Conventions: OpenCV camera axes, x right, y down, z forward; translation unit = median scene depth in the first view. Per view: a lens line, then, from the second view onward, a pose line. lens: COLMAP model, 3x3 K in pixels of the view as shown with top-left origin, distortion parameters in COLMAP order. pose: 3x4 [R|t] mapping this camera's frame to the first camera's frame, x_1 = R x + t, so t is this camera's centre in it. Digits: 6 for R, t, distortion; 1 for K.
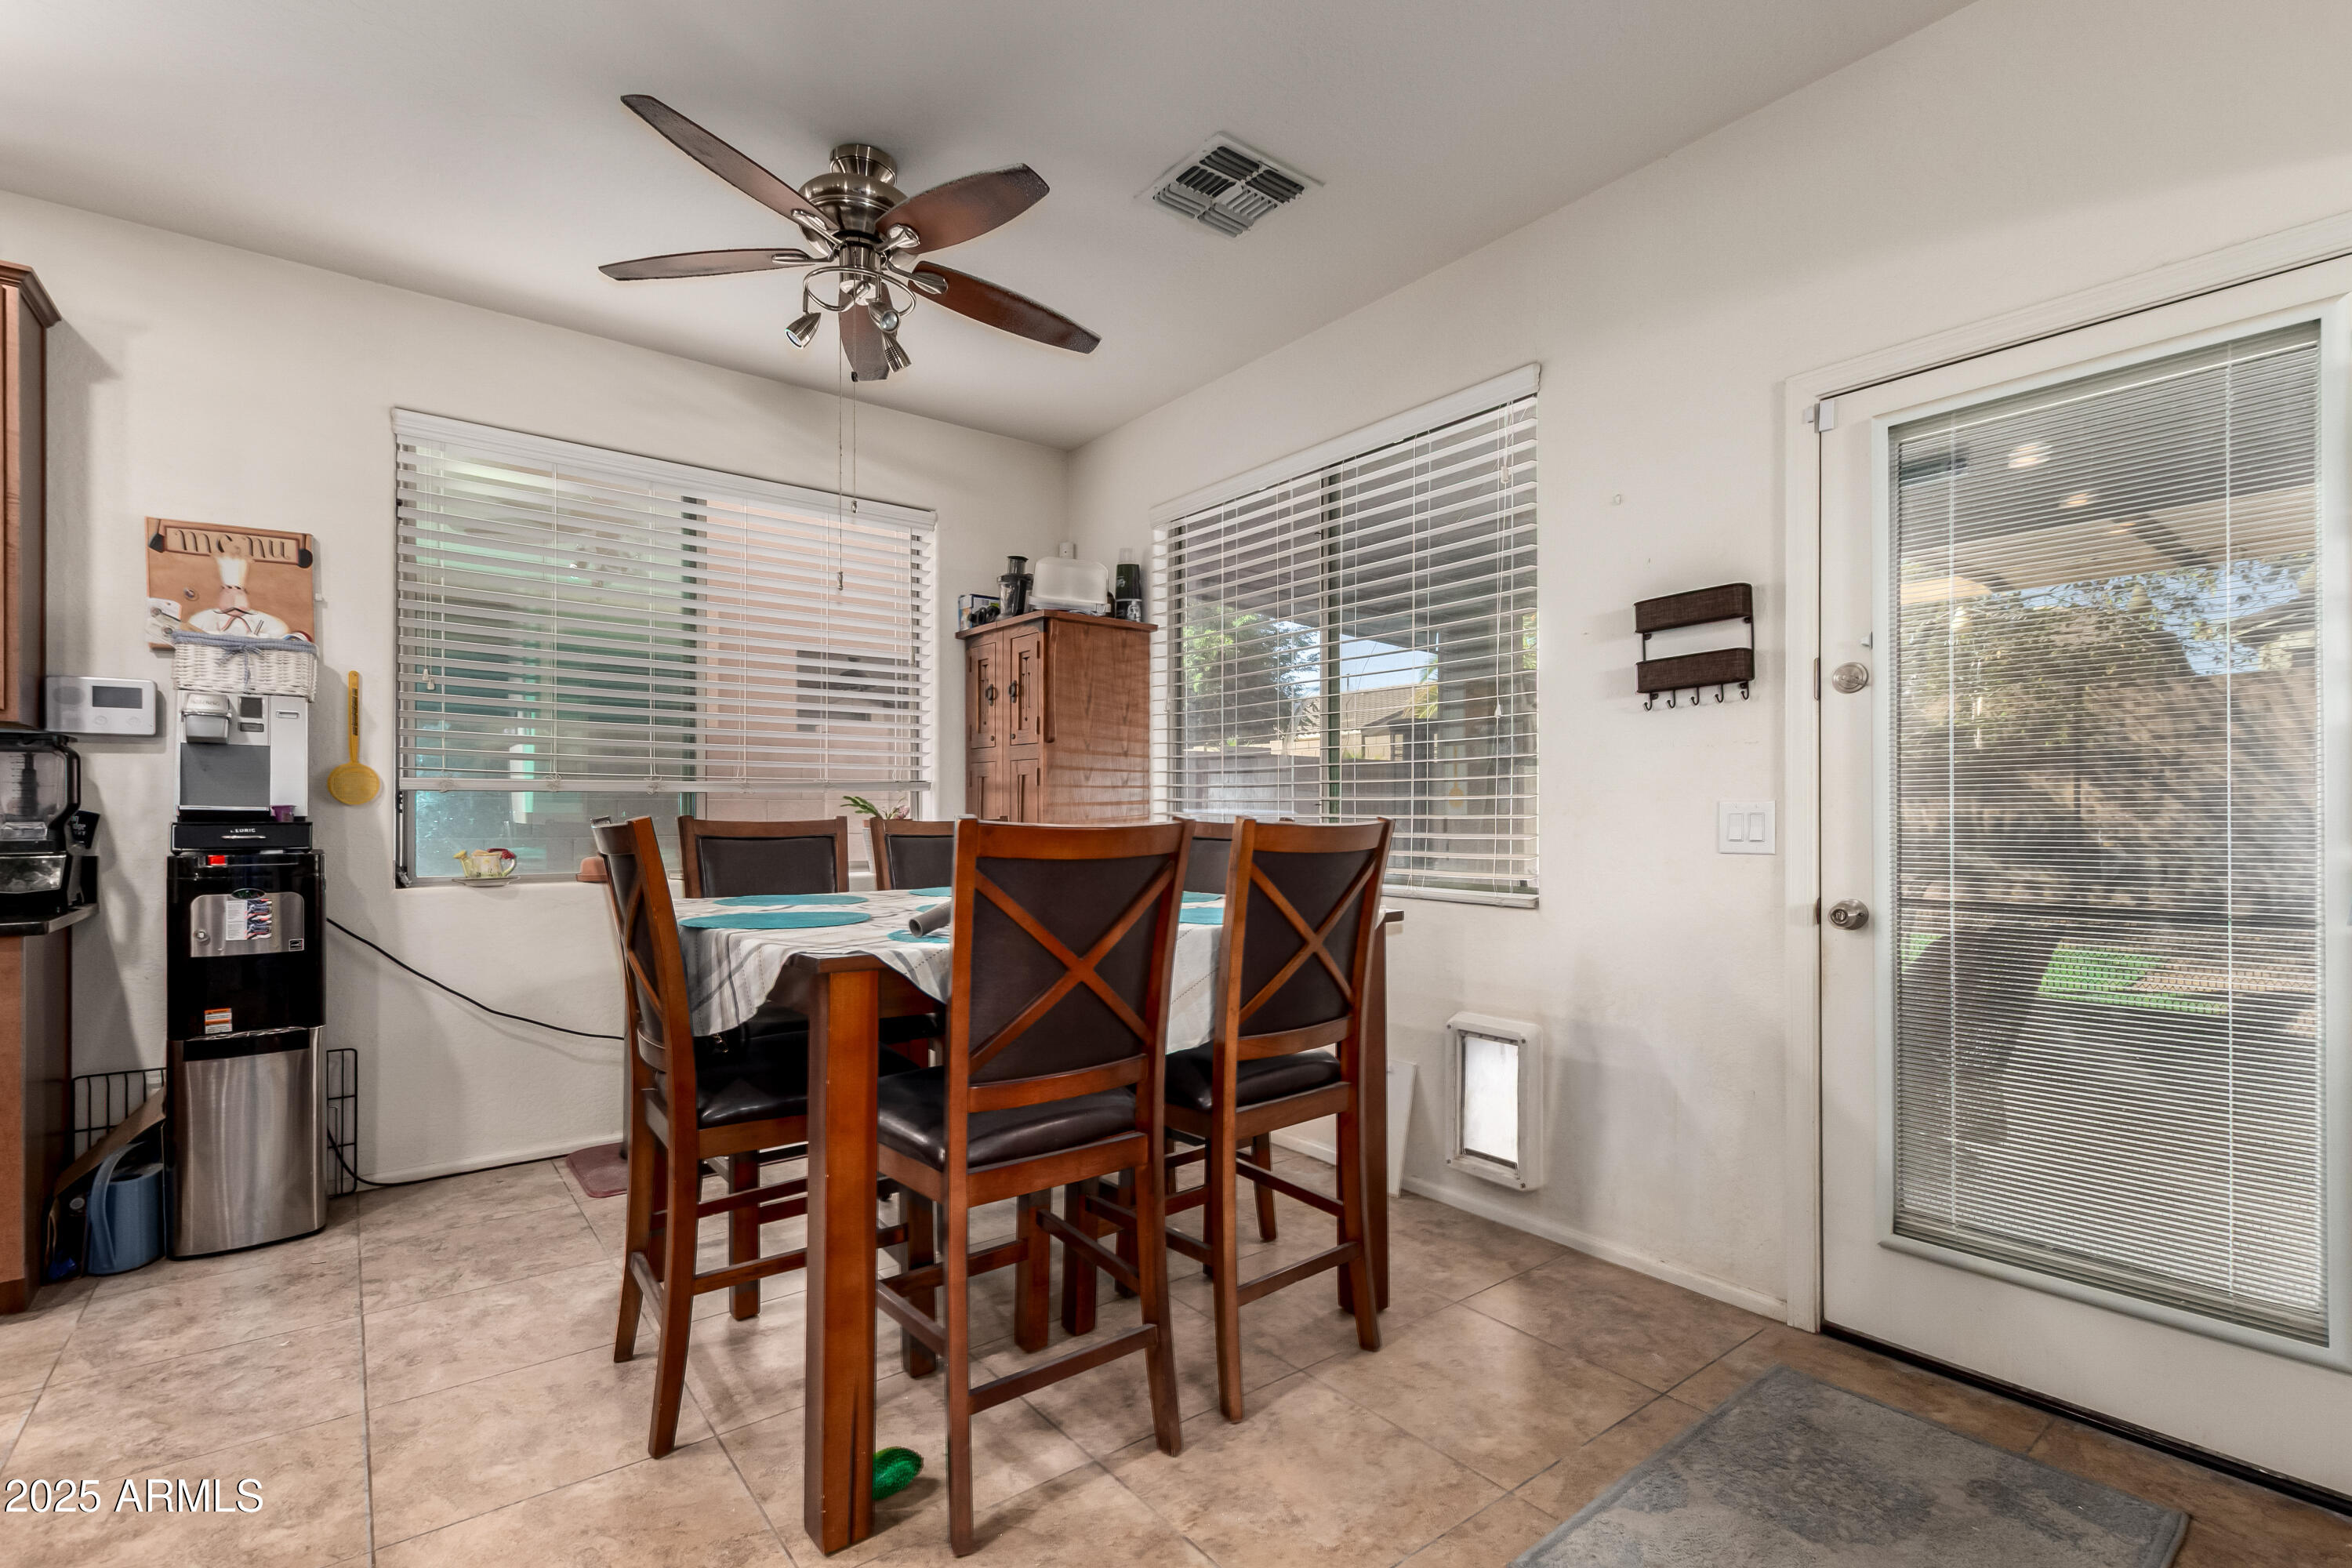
lens RADIAL K [[1066.8, 0, 1194.9], [0, 1066.8, 802.9], [0, 0, 1]] dist [0.003669, -0.000216]
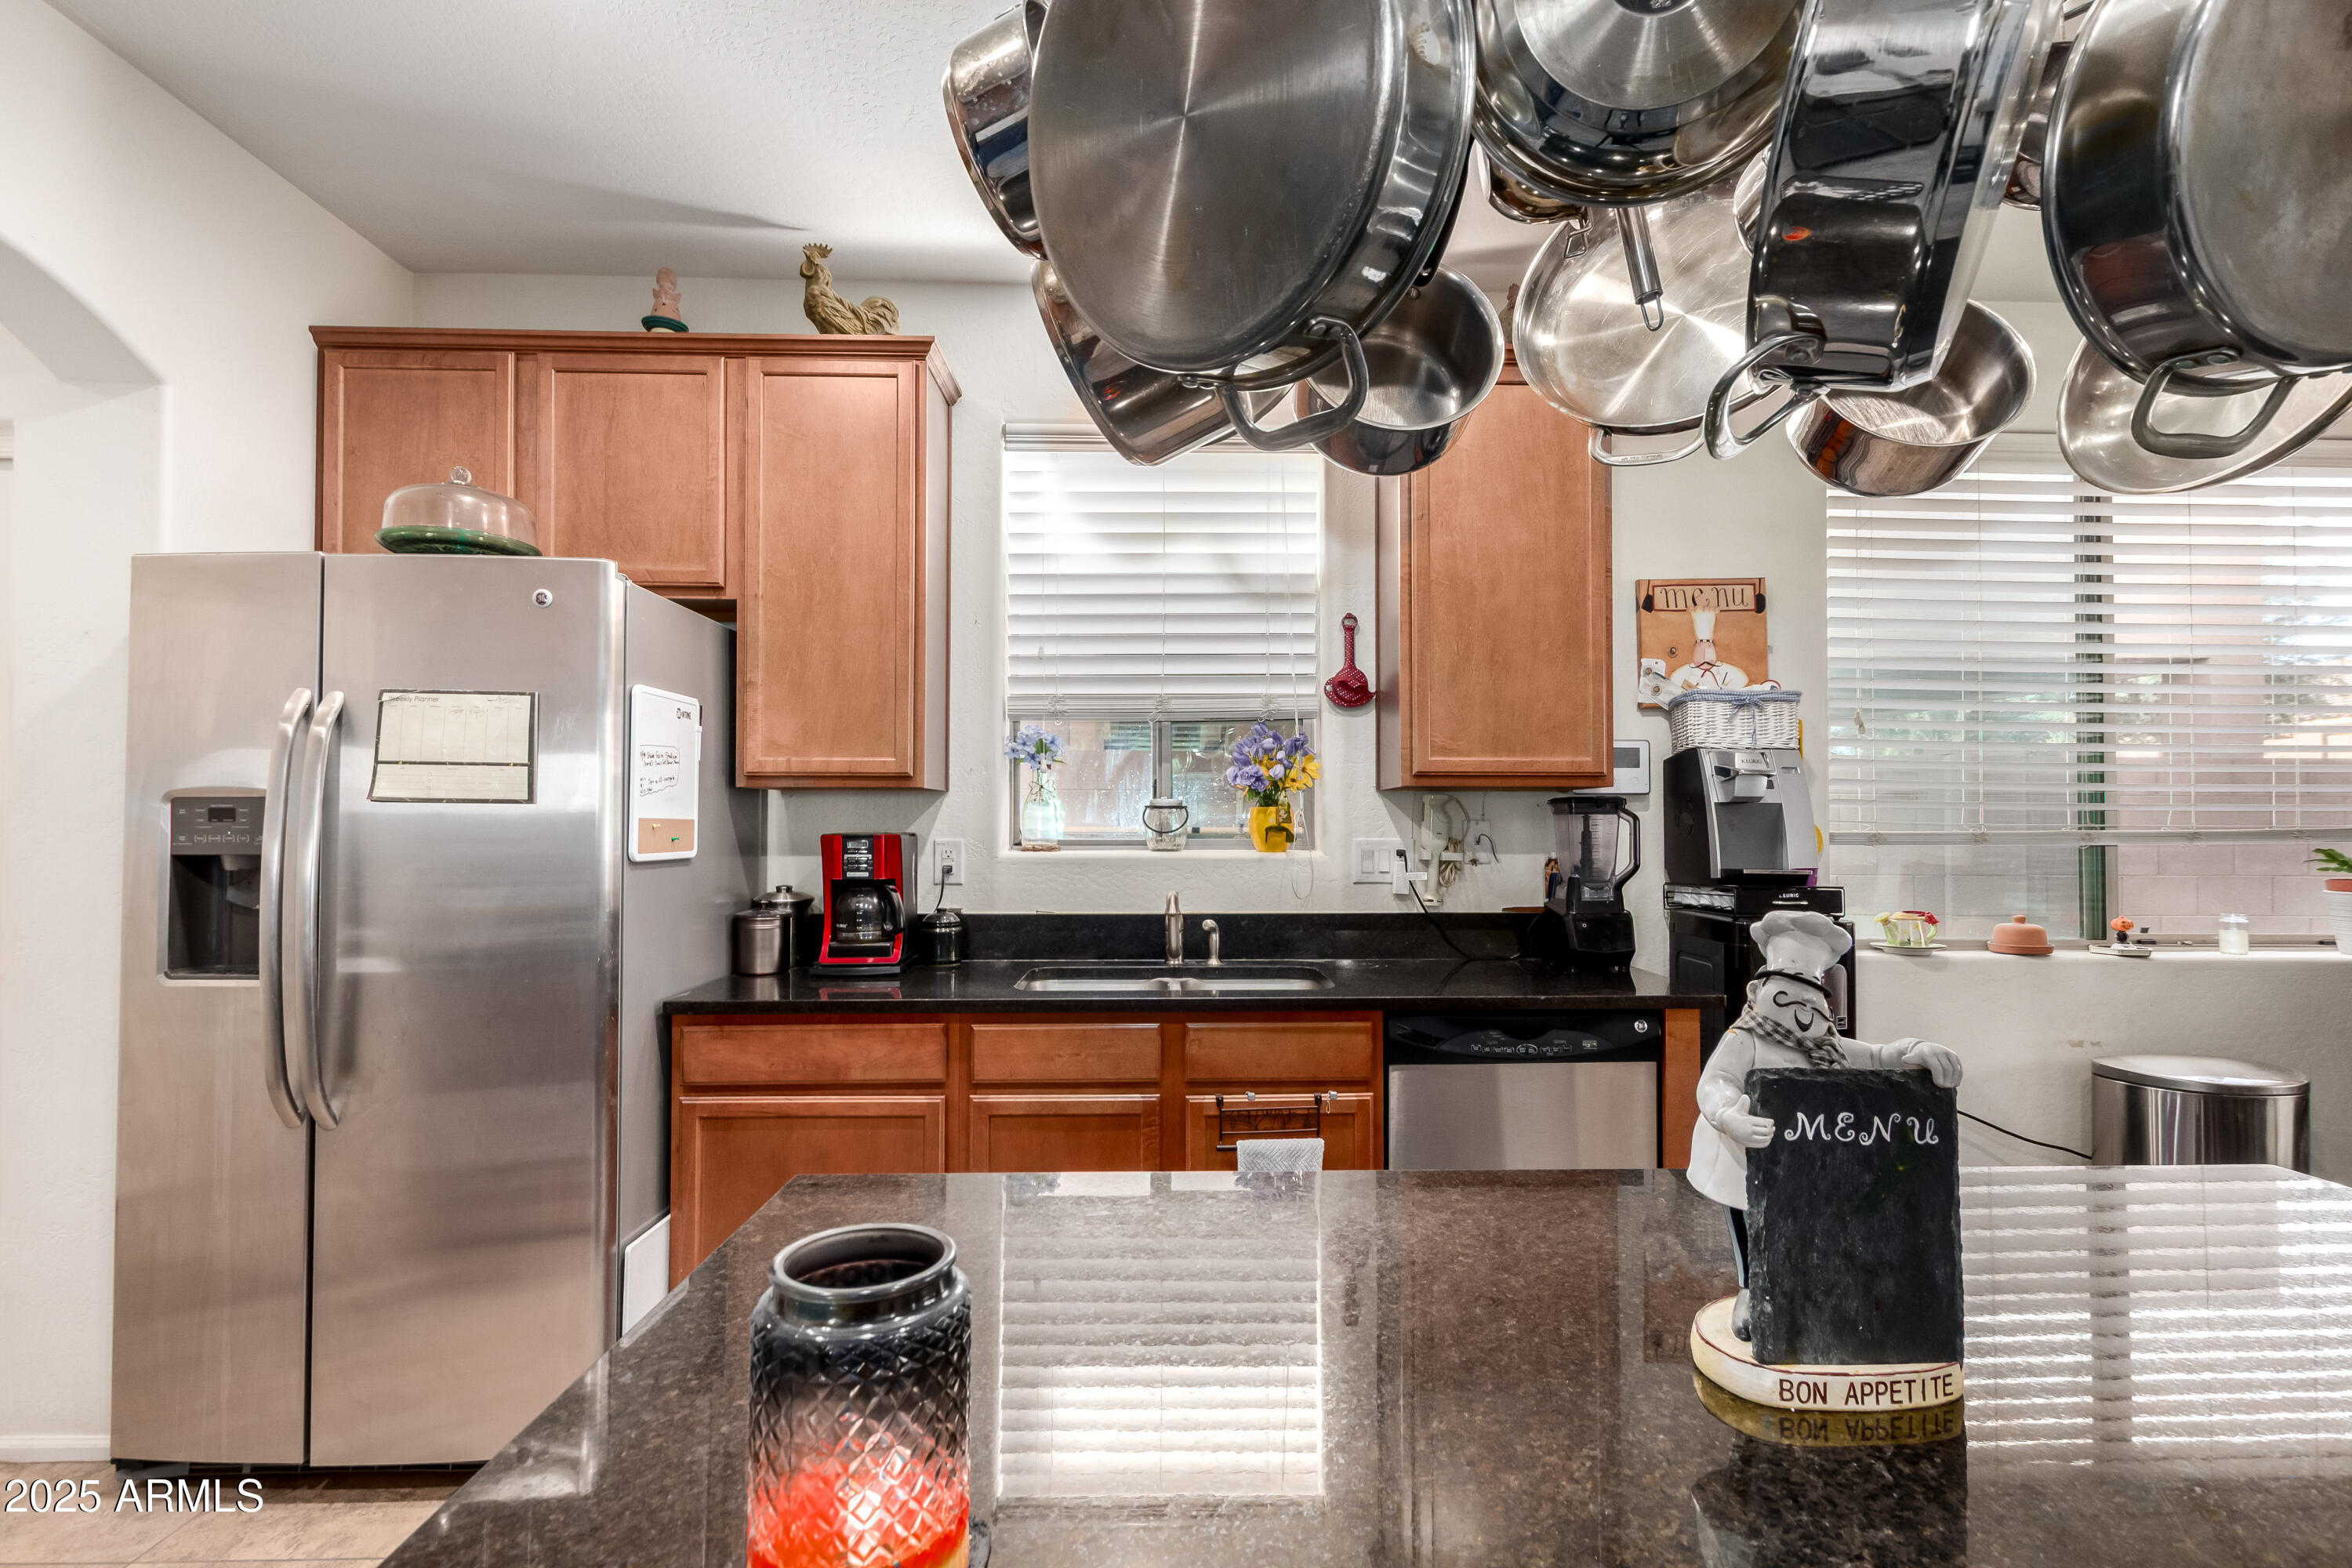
lens RADIAL K [[1066.8, 0, 1194.9], [0, 1066.8, 802.9], [0, 0, 1]] dist [0.003669, -0.000216]
pose [[0.803241, -0.008938, -0.595587, -0.695767], [0.001616, 0.999916, -0.012827, -0.041101], [0.595652, 0.009340, 0.803189, -0.063557]]
